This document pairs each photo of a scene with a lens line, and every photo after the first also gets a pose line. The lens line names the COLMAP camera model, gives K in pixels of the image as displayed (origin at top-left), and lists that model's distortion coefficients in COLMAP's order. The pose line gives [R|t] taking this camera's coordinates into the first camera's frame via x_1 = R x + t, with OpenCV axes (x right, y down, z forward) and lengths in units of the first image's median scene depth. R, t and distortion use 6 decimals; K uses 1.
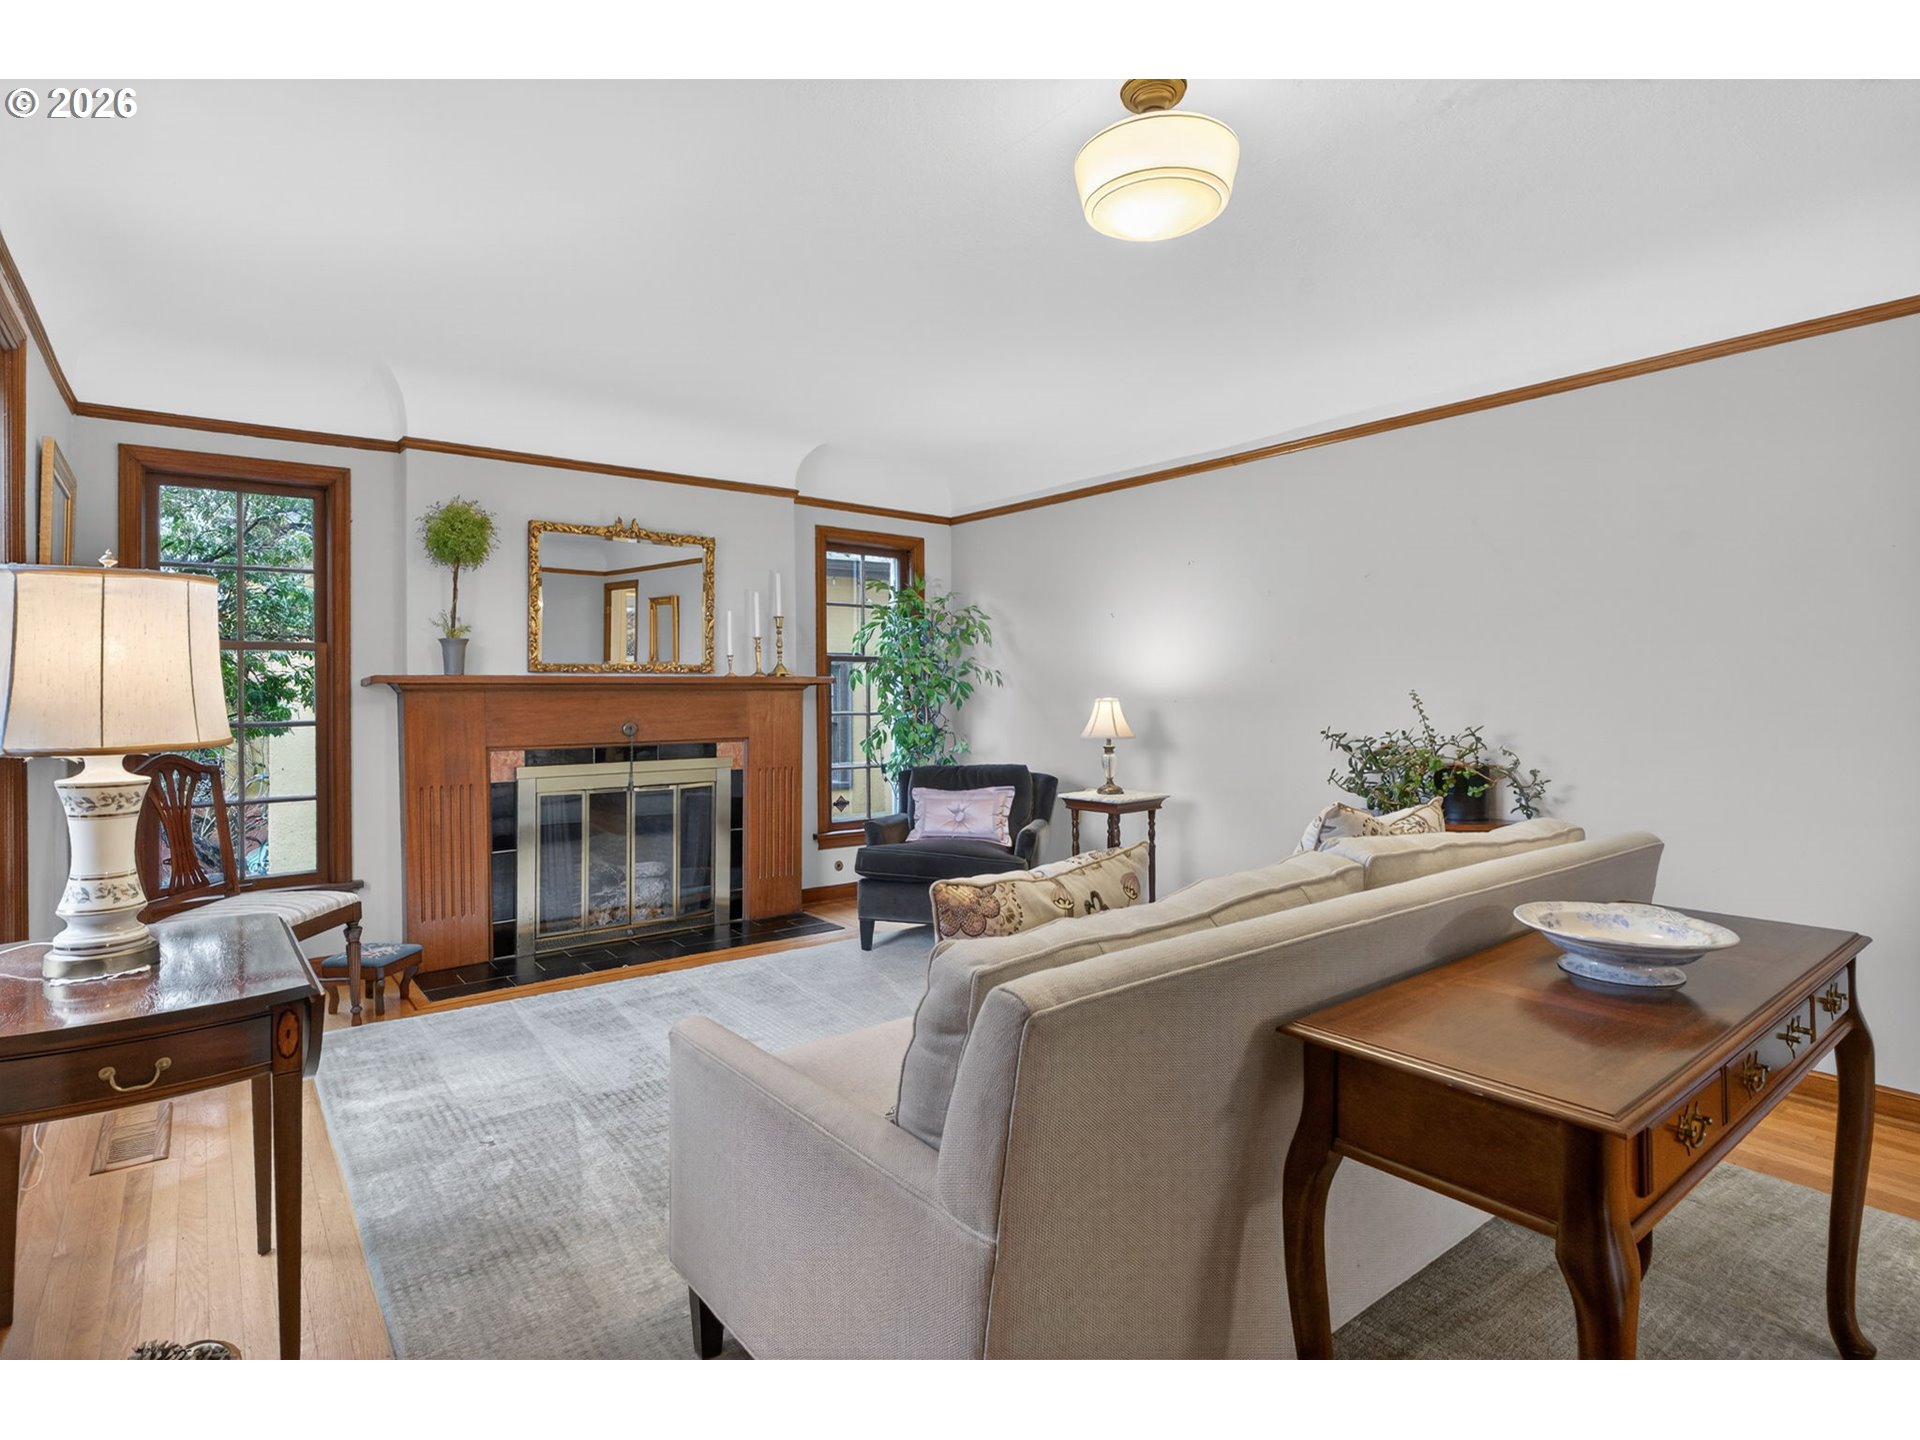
lens RADIAL K [[971.9, 0, 954.7], [0, 971.9, 697.0], [0, 0, 1]] dist [-0.020080, -0.000288]
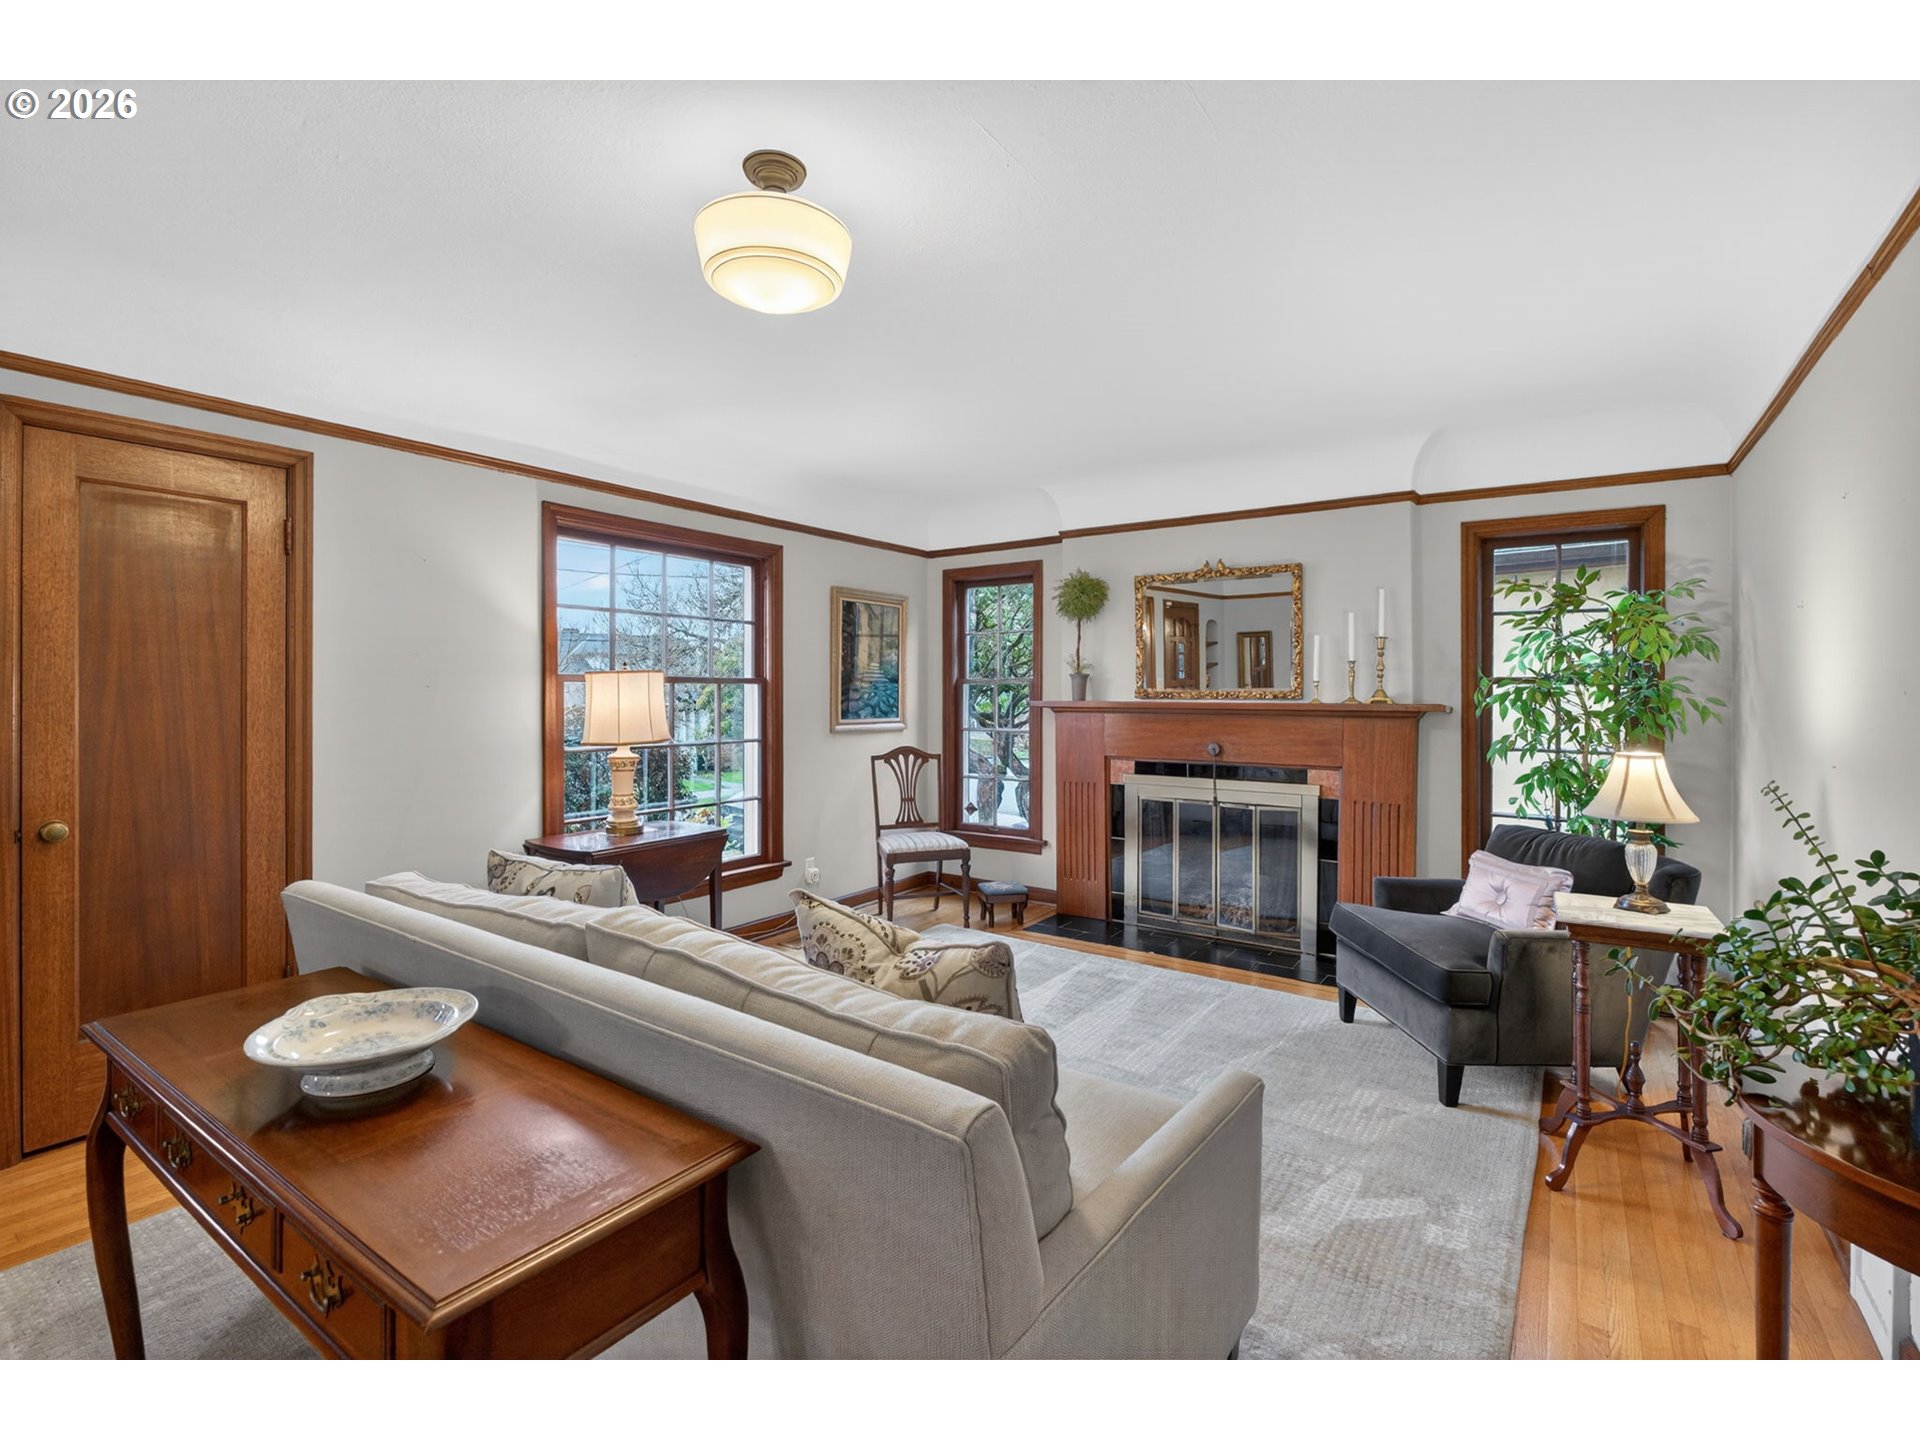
lens RADIAL K [[886.9, 0, 958.7], [0, 886.9, 705.4], [0, 0, 1]] dist [-0.002505, -0.000794]
pose [[0.290299, 0.021143, -0.956702, 0.544160], [-0.010497, 0.999766, 0.018910, -0.033298], [0.956878, 0.004553, 0.290453, 0.419225]]
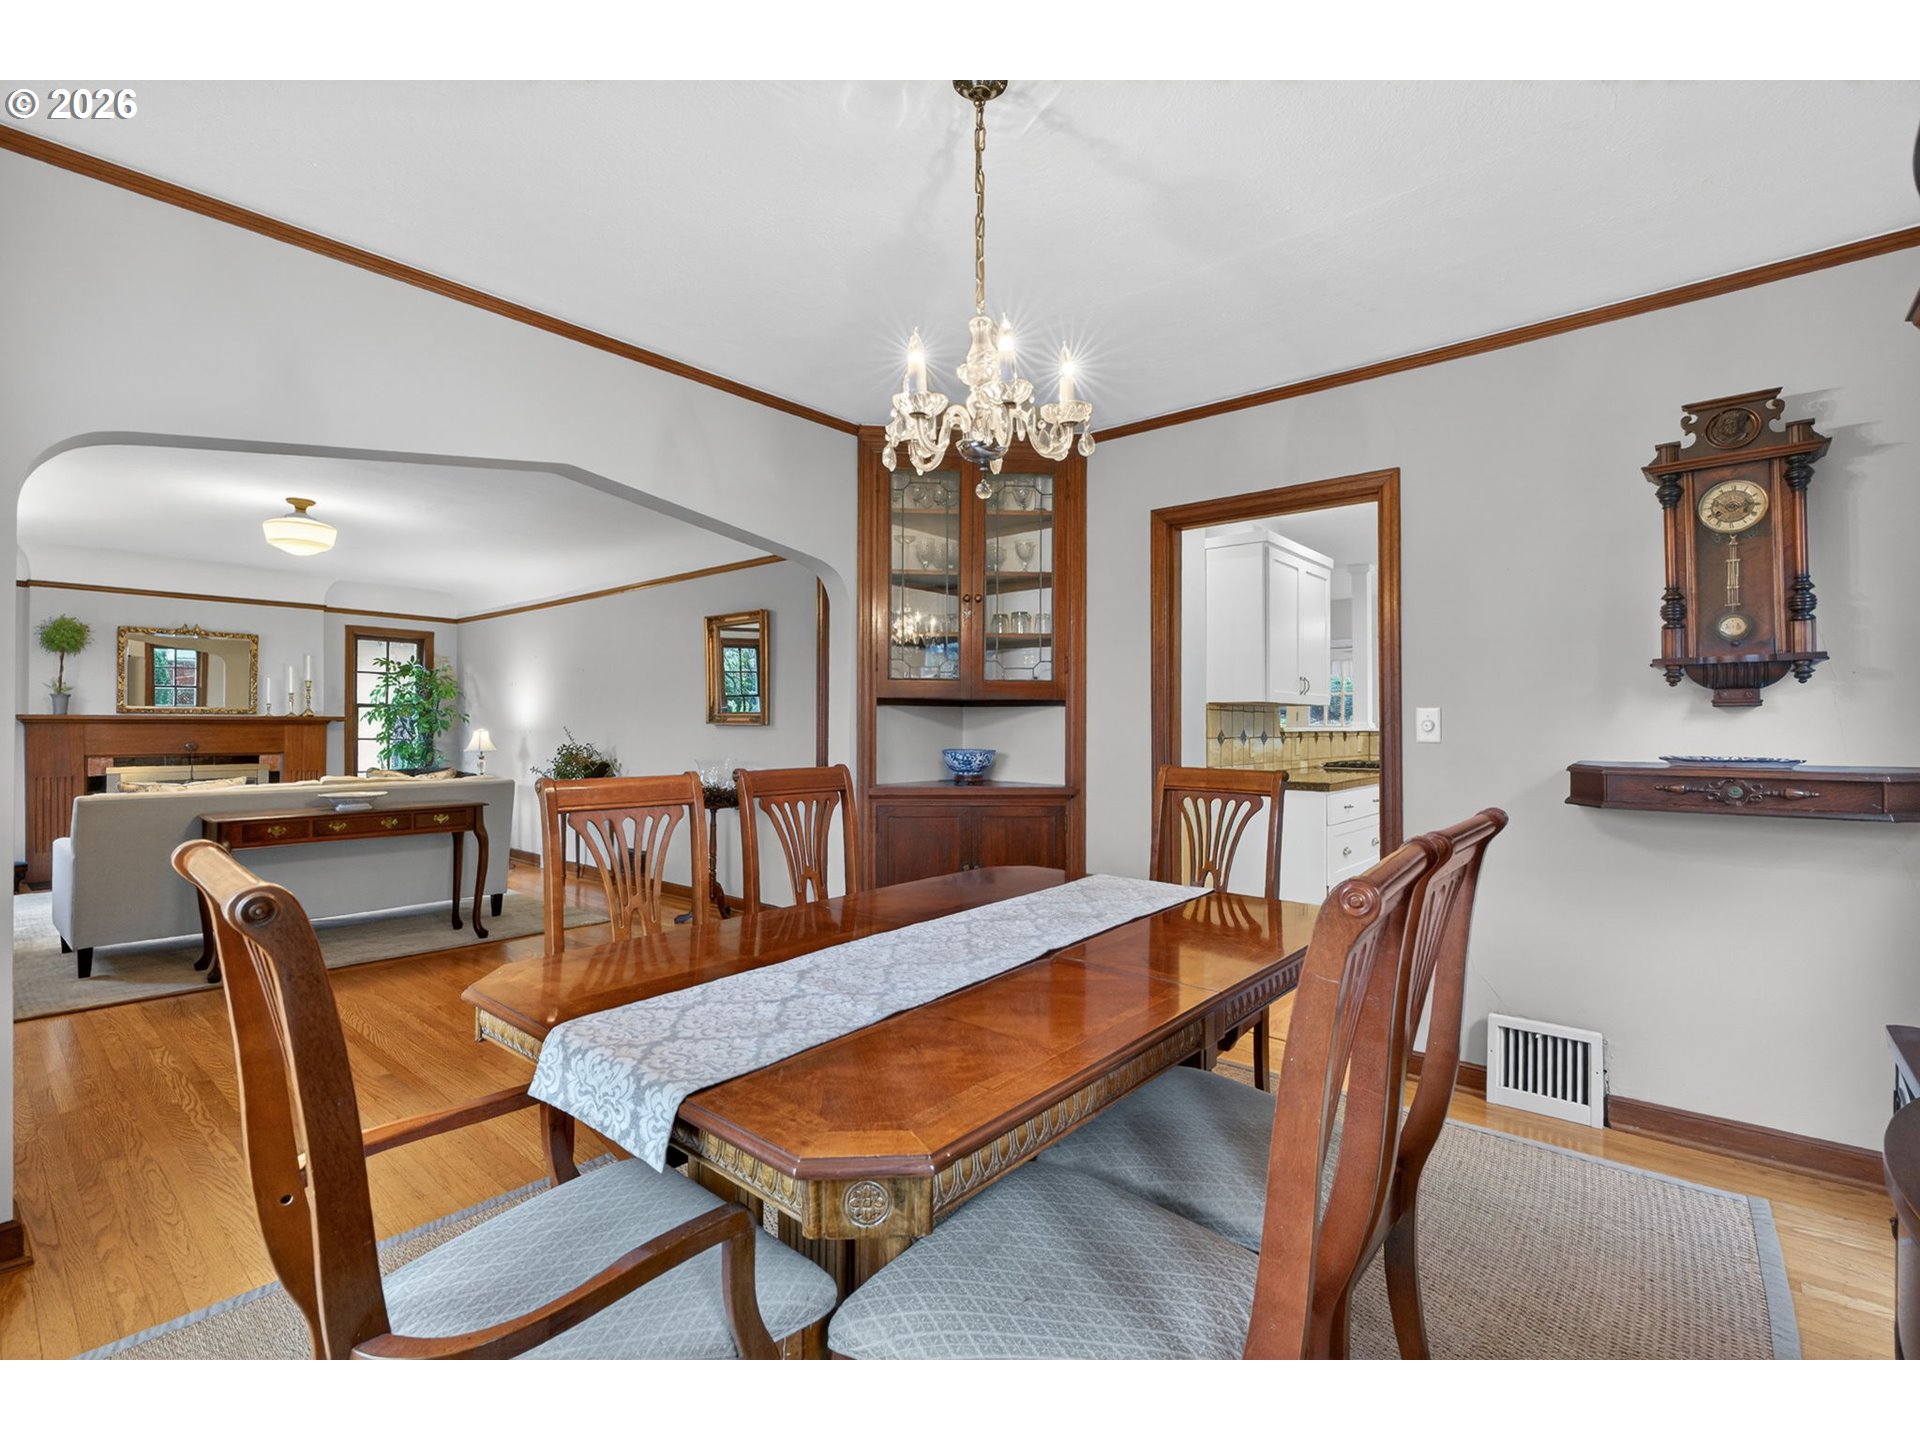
lens RADIAL K [[899.1, 0, 960.0], [0, 899.1, 720.0], [0, 0, 1]] dist [-0.006599, -0.000487]
pose [[0.982681, 0.011814, 0.184927, 0.704900], [-0.009712, 0.999878, -0.012268, -0.007131], [-0.185049, 0.010259, 0.982676, -0.805634]]
